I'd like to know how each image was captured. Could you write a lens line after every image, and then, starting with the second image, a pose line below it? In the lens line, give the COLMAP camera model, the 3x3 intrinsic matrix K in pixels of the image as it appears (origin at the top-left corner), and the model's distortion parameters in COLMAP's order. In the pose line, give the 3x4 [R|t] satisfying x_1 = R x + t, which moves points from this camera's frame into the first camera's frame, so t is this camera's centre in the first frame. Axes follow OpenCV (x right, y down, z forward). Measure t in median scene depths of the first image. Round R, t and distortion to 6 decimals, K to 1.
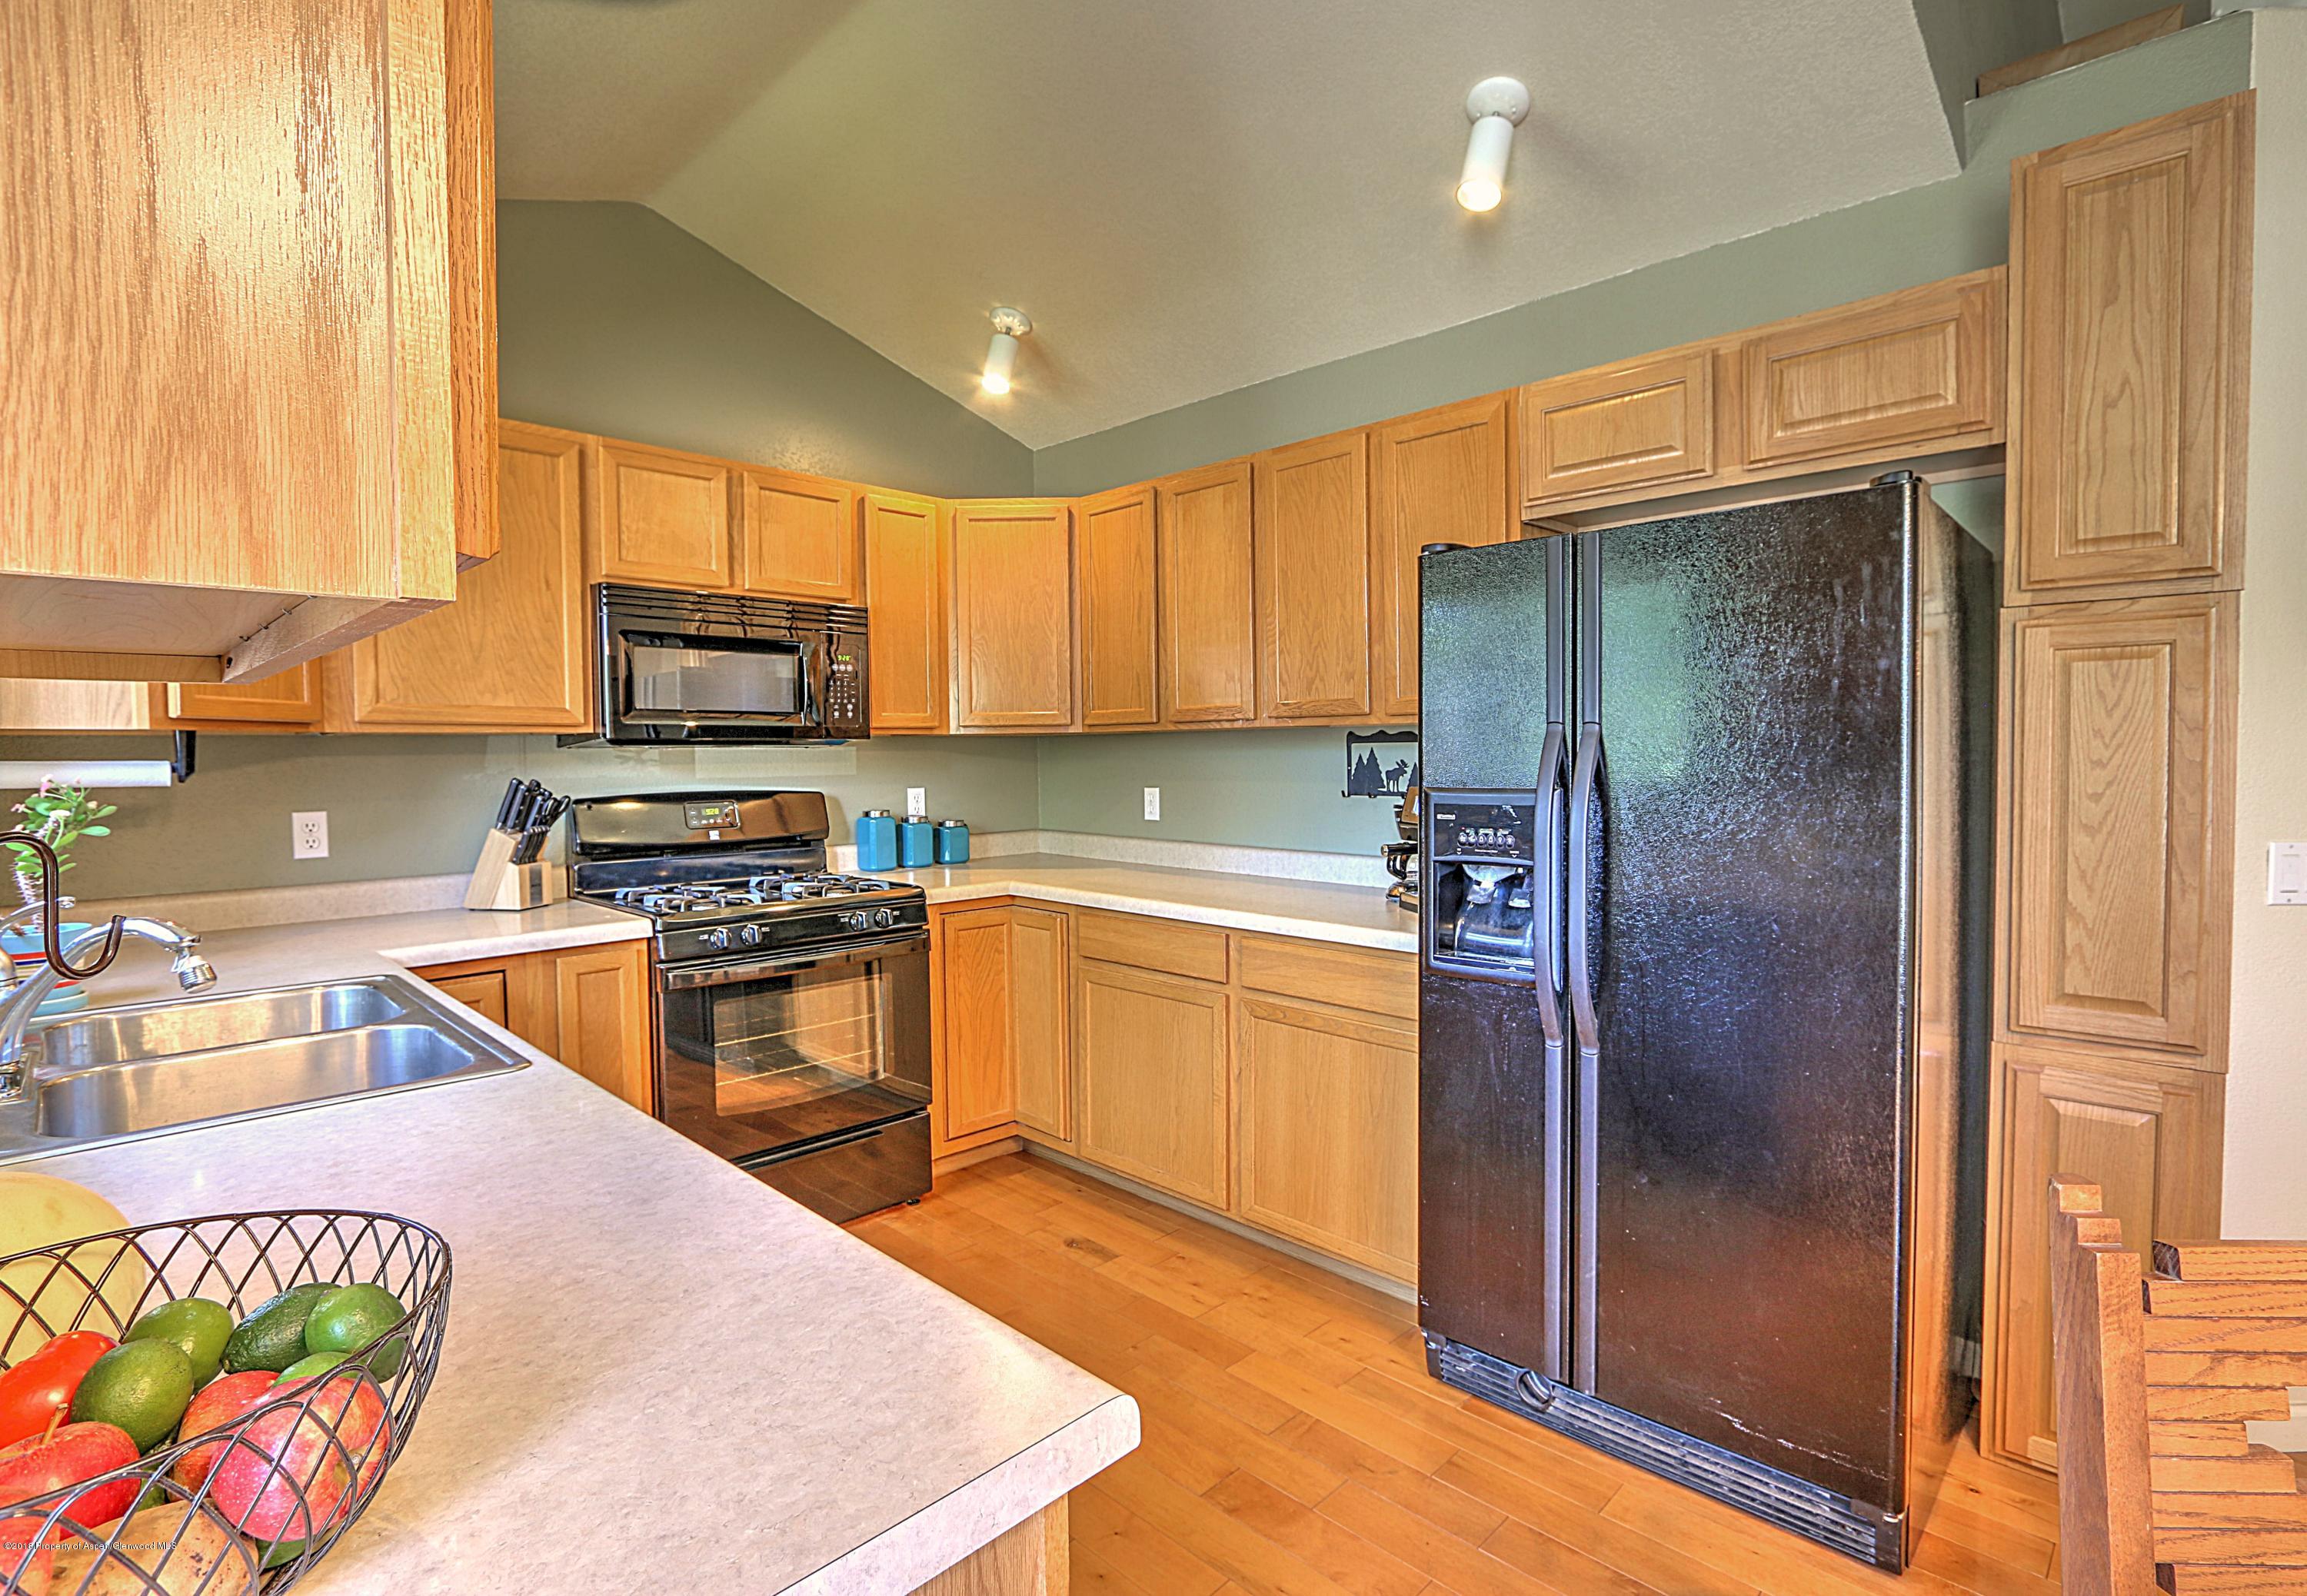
lens RADIAL K [[1113.3, 0, 1153.9], [0, 1113.3, 788.9], [0, 0, 1]] dist [-0.015250, 0.000106]
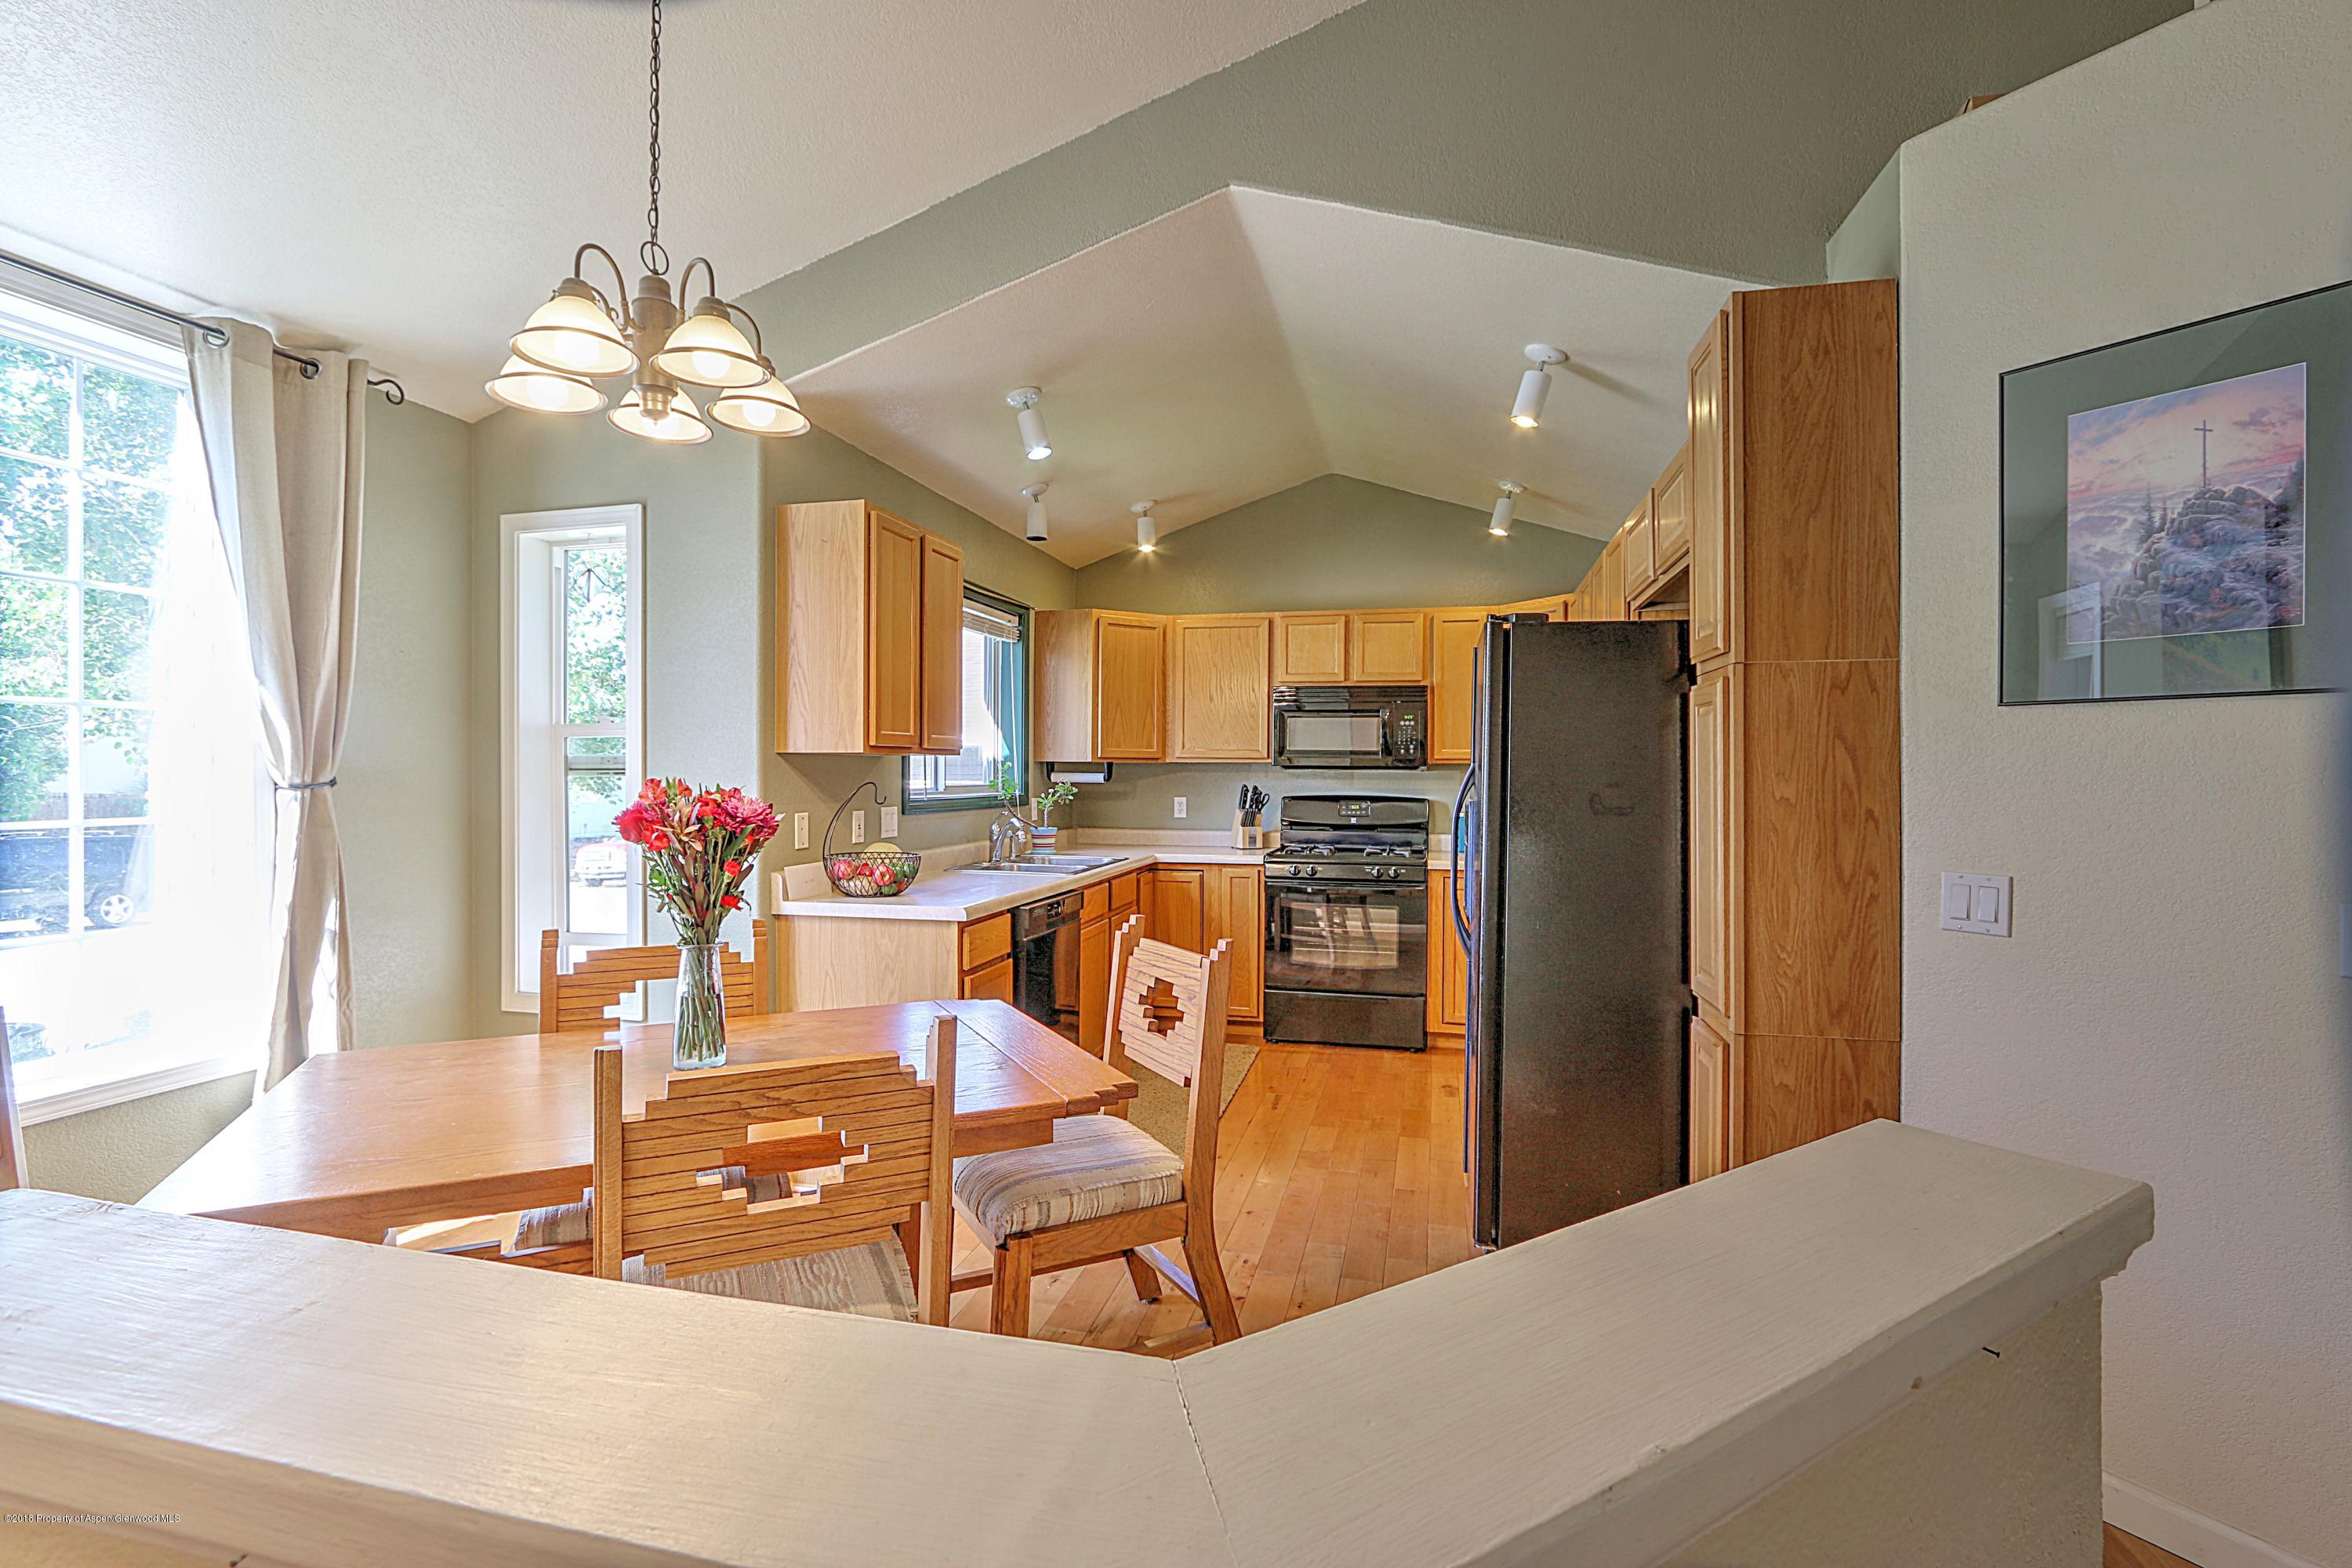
lens RADIAL K [[1085.4, 0, 1160.5], [0, 1085.4, 780.5], [0, 0, 1]] dist [-0.015667, 0.001674]
pose [[0.507482, 0.017197, -0.861491, 1.045881], [-0.040094, 0.999189, -0.003673, -0.003497], [0.860729, 0.036405, 0.507760, -0.149185]]
